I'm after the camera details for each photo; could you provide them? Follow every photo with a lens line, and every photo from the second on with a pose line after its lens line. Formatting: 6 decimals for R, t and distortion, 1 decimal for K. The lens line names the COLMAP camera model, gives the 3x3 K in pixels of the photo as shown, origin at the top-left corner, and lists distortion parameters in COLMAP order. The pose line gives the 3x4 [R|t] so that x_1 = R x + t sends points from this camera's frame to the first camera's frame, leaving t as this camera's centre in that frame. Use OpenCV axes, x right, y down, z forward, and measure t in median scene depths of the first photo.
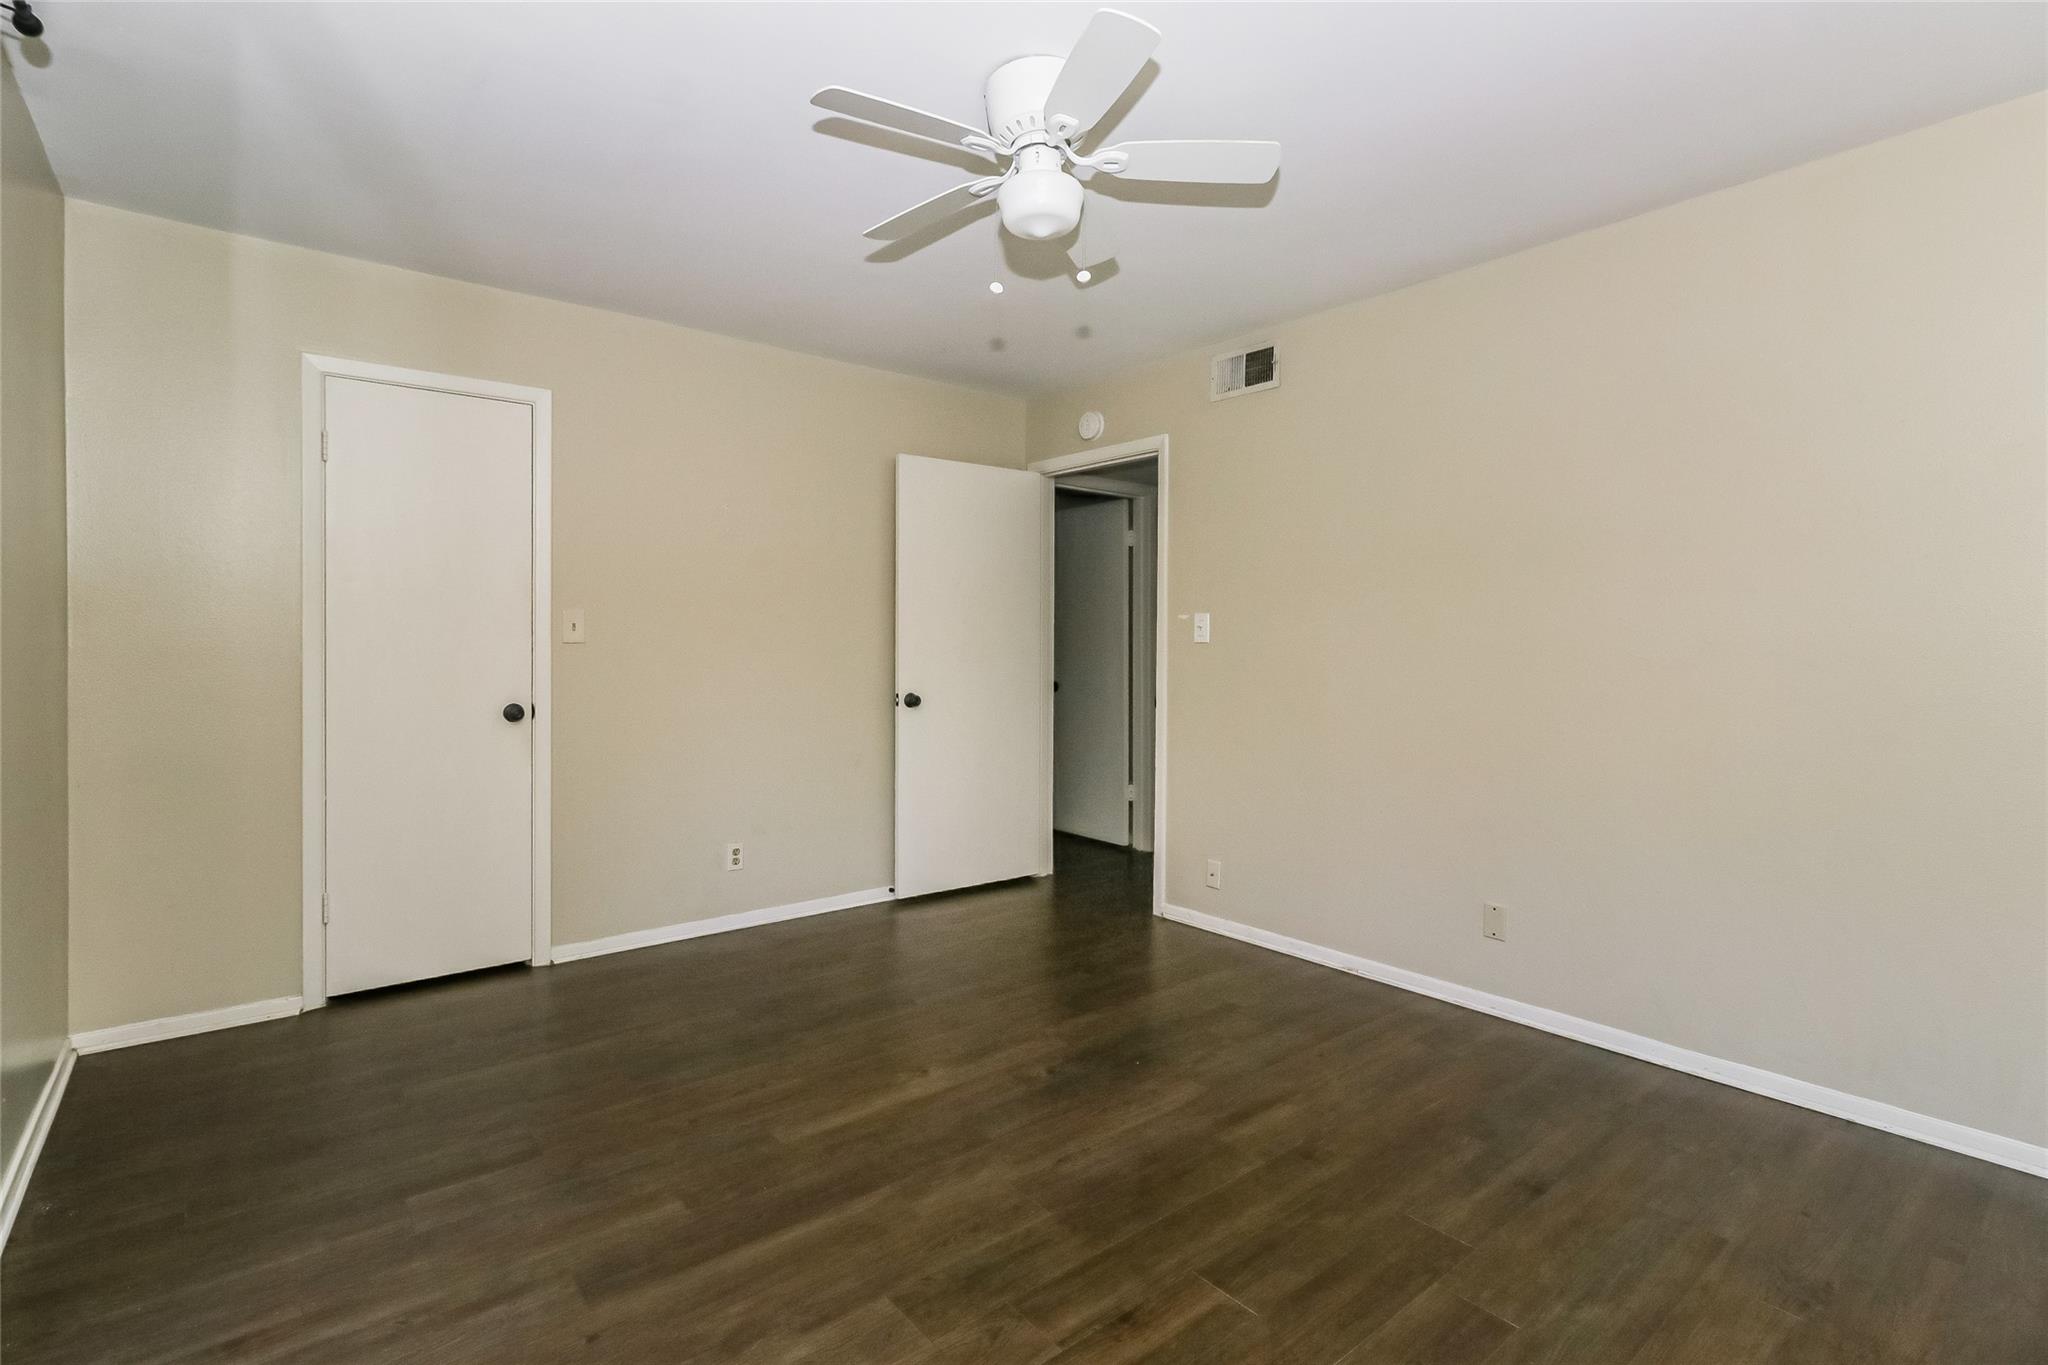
lens RADIAL K [[940.0, 0, 1021.7], [0, 940.0, 660.6], [0, 0, 1]] dist [0.000979, -0.000182]
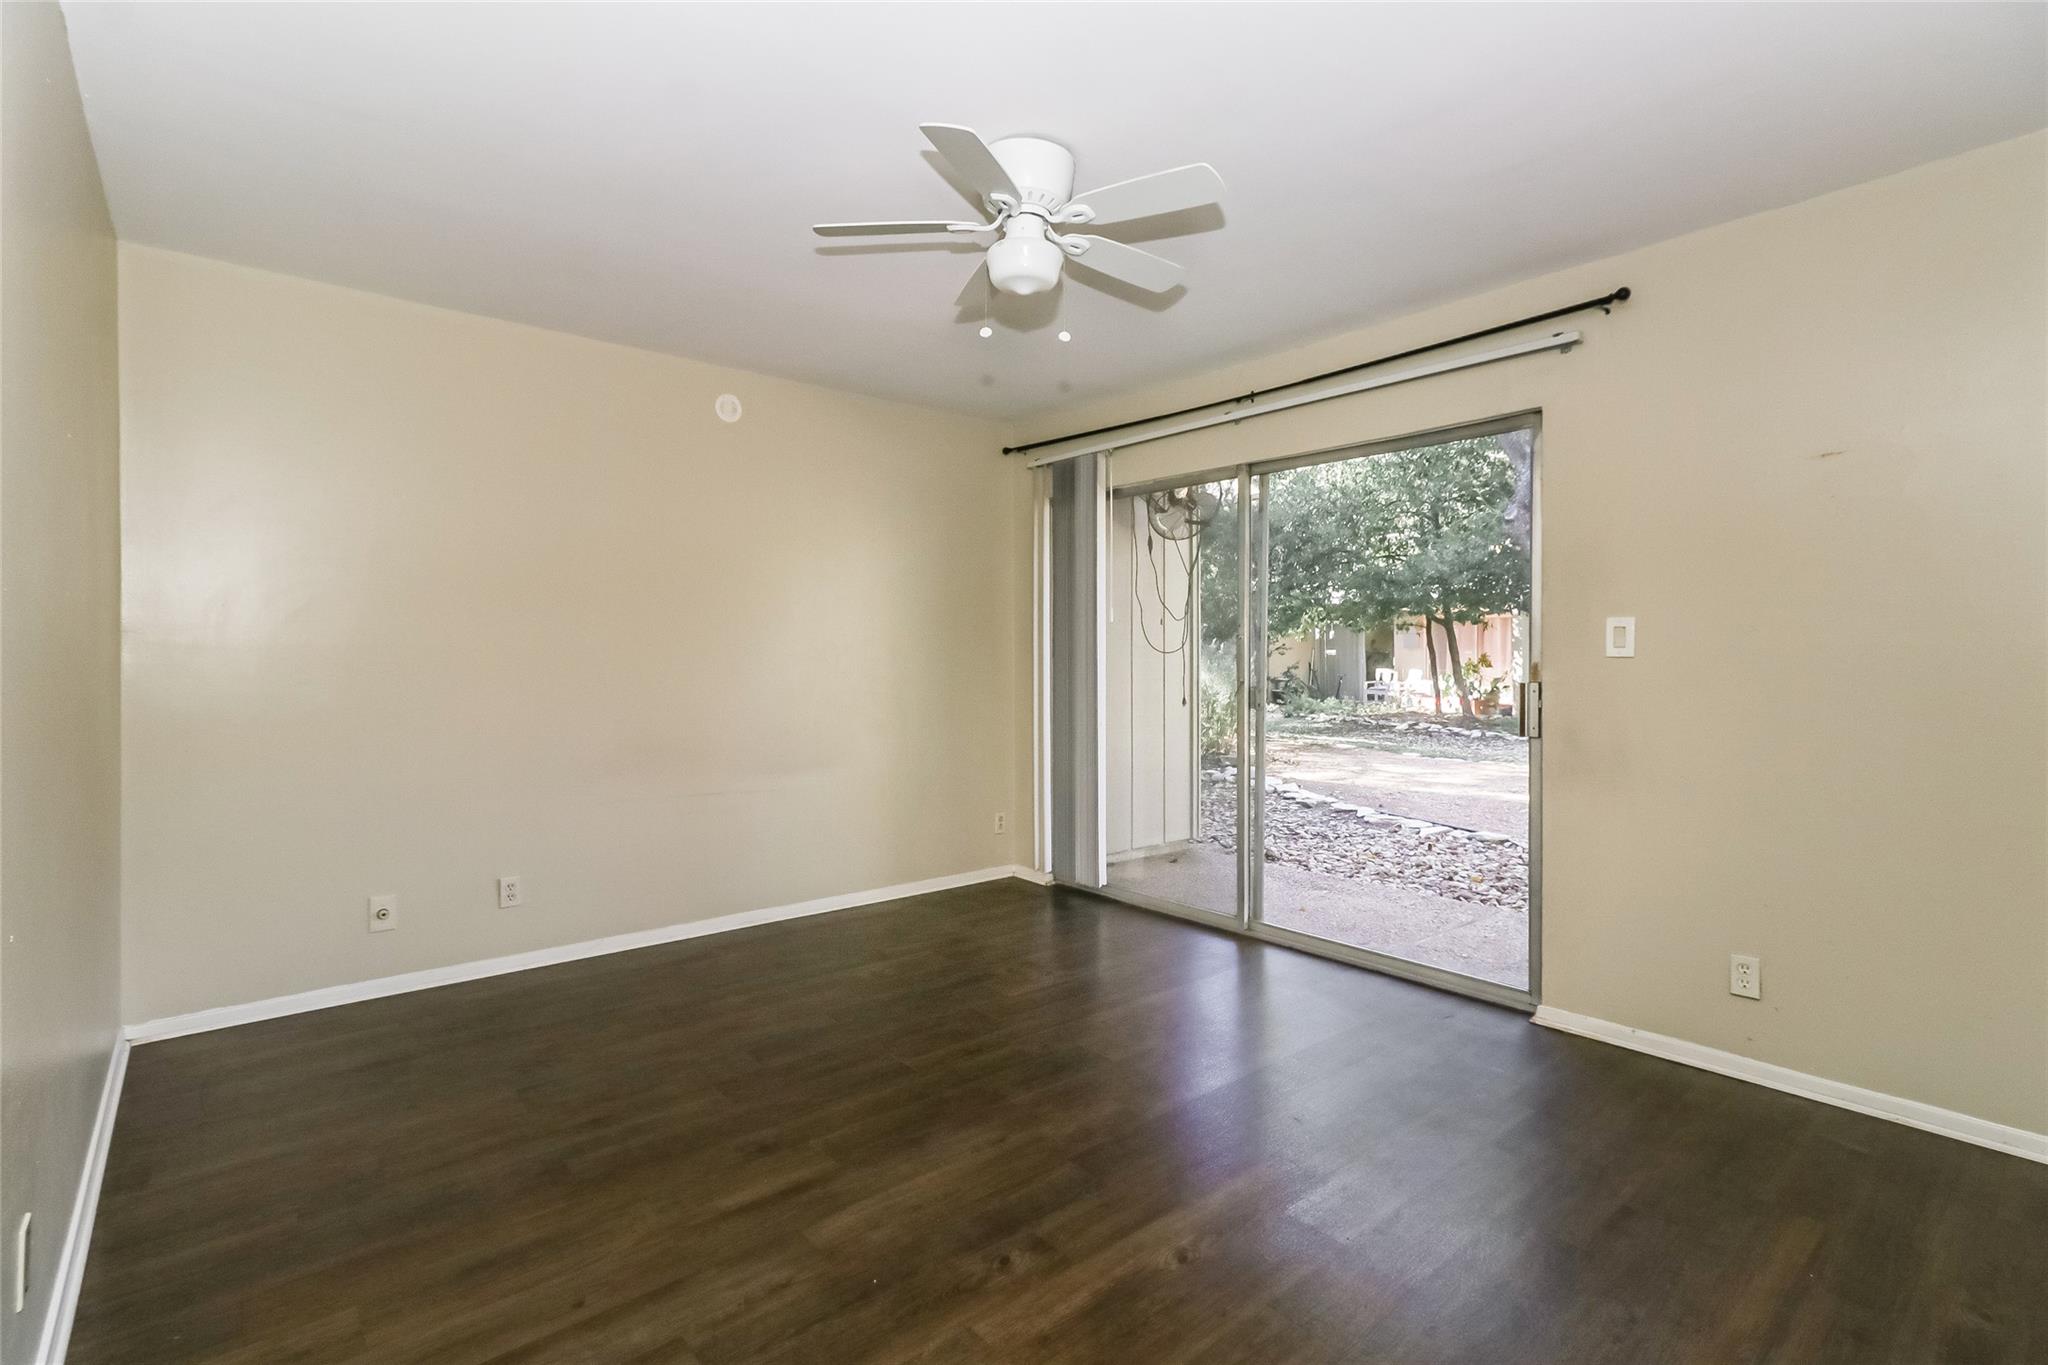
lens RADIAL K [[940.0, 0, 1021.7], [0, 940.0, 660.6], [0, 0, 1]] dist [0.000979, -0.000182]
pose [[-0.999804, -0.005517, -0.019029, 0.040703], [-0.005897, 0.999784, 0.019937, -0.034474], [0.018915, 0.020046, -0.999620, 2.024438]]
